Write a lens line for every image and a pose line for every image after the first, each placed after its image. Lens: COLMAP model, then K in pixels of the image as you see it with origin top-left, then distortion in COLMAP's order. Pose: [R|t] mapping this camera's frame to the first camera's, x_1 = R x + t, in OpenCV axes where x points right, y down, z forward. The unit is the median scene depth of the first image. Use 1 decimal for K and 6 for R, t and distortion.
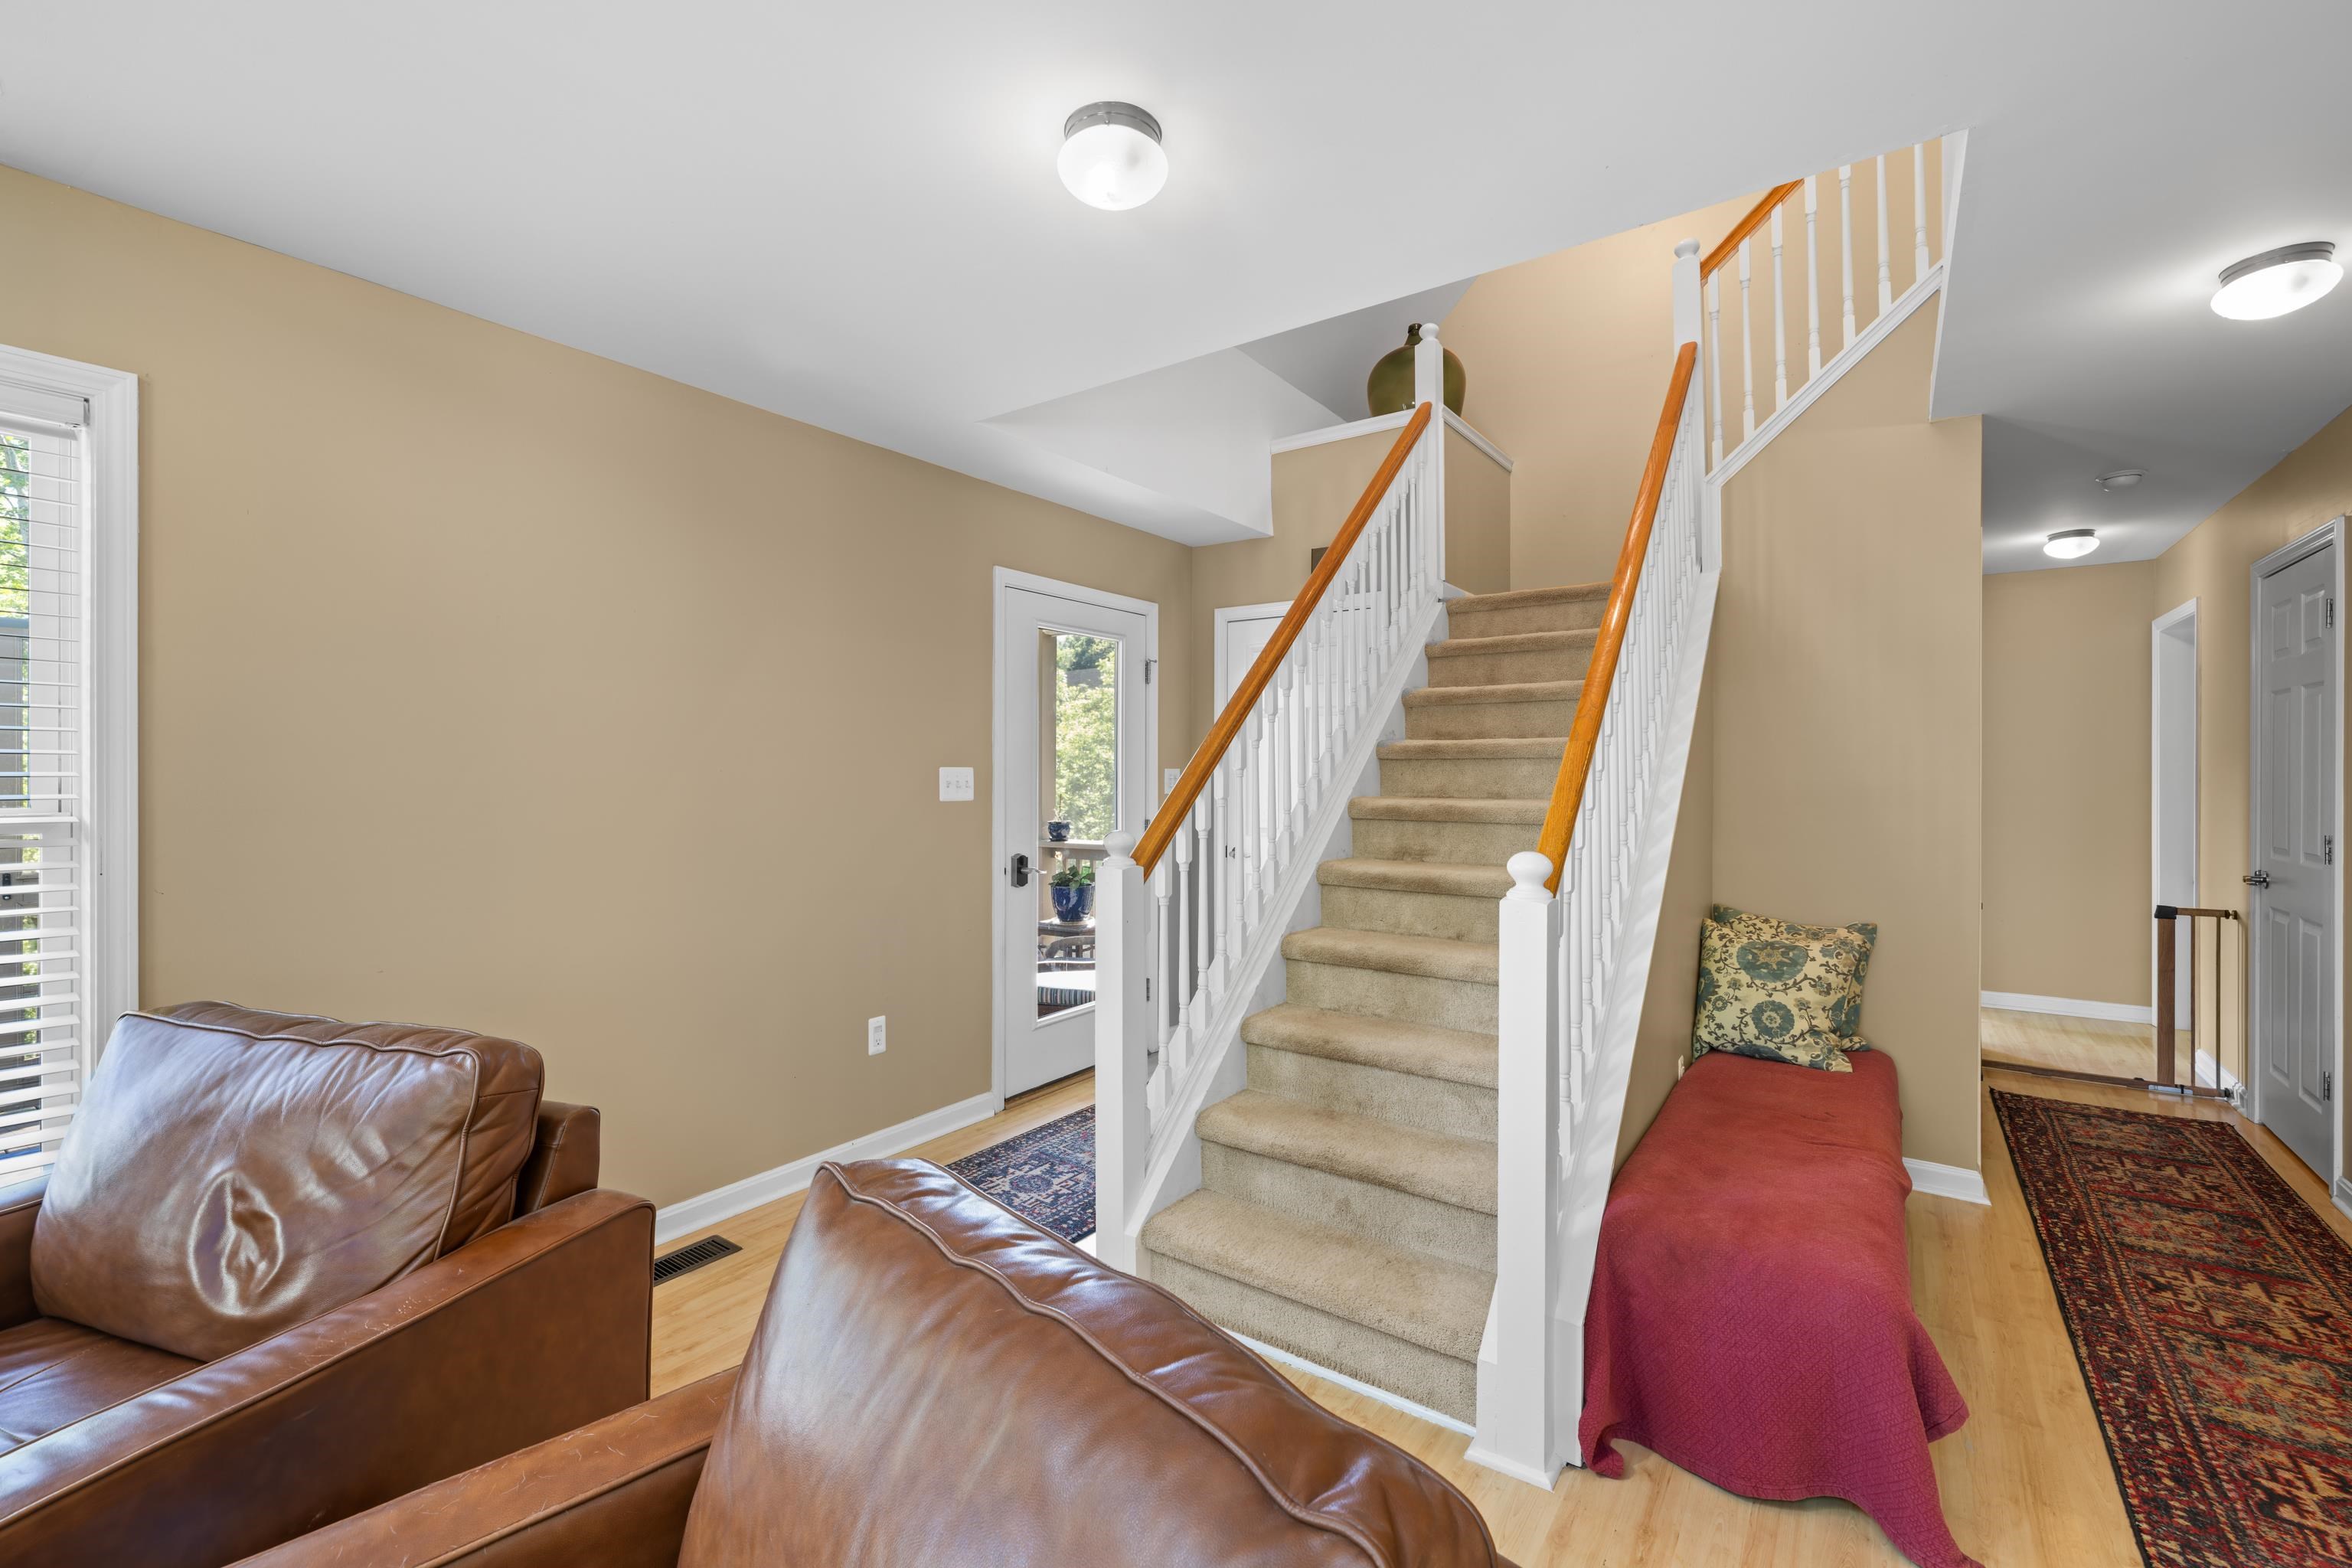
lens RADIAL K [[991.2, 0, 1177.2], [0, 991.2, 776.4], [0, 0, 1]] dist [0.002049, 0.000137]
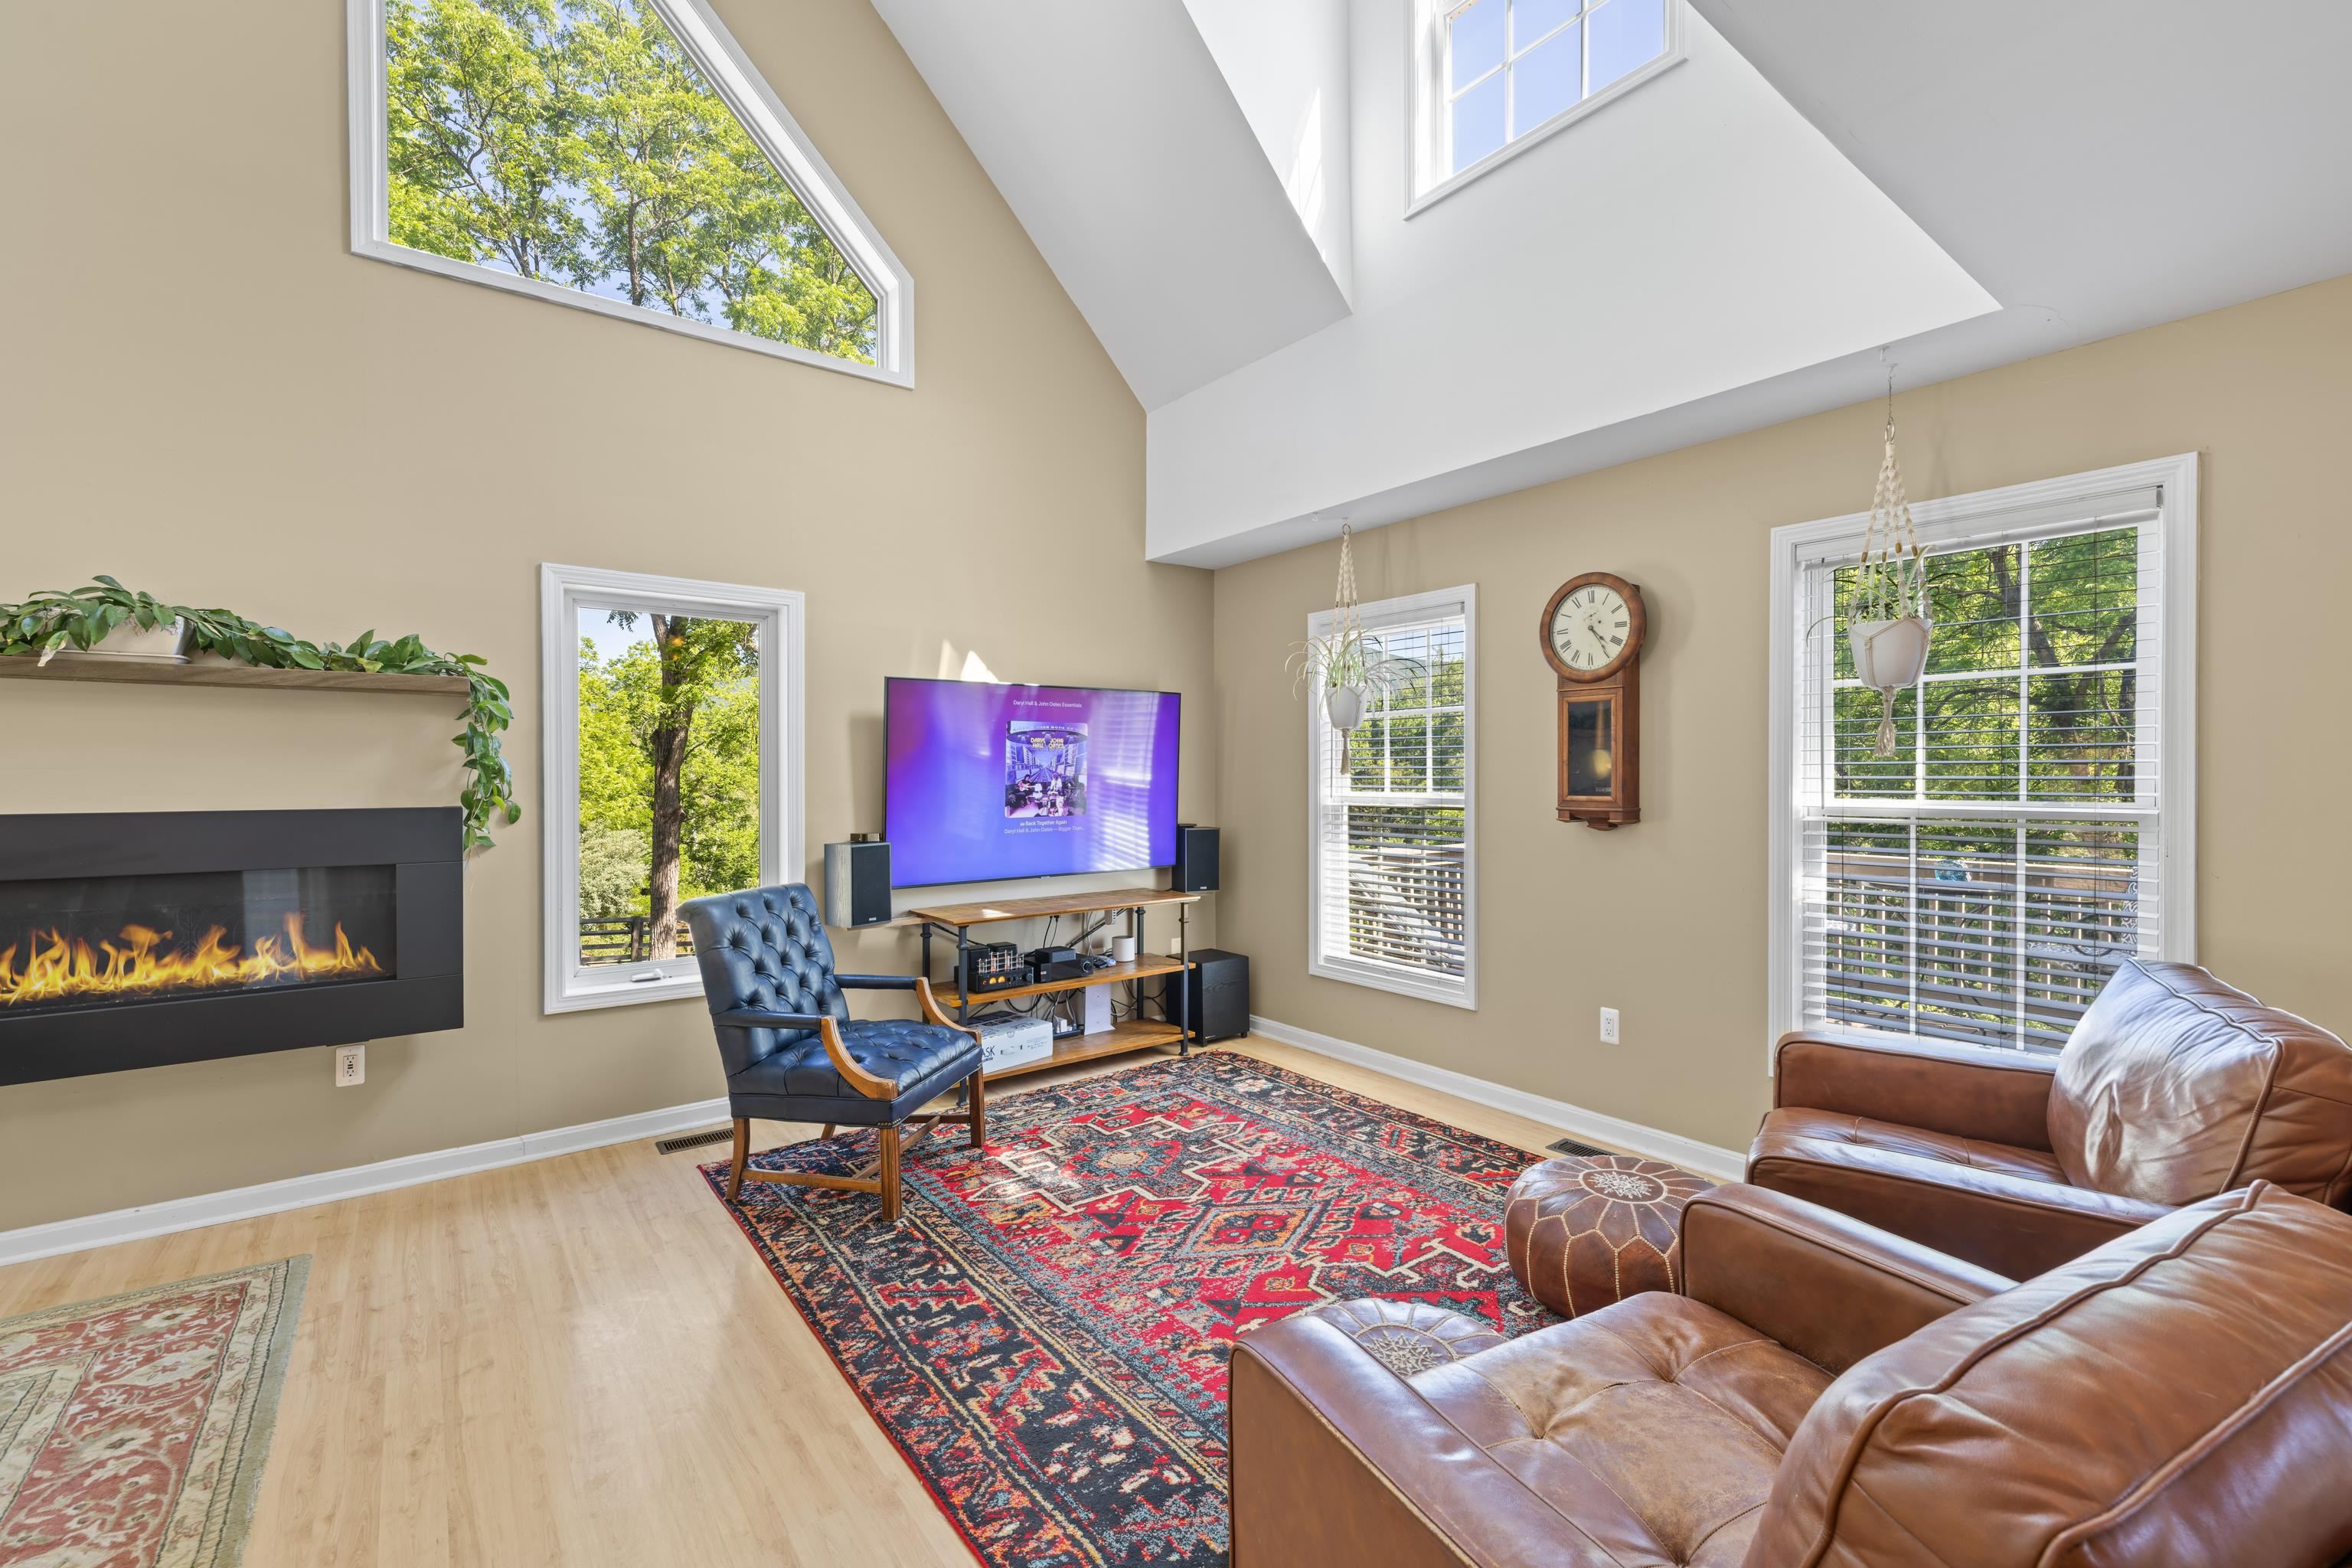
lens RADIAL K [[993.6, 0, 1174.1], [0, 993.6, 777.6], [0, 0, 1]] dist [0.000777, 0.000173]
pose [[-0.294144, 0.002857, -0.955757, 0.380351], [-0.003286, 0.999987, 0.004000, -0.002309], [0.955755, 0.004317, -0.294131, 0.118693]]
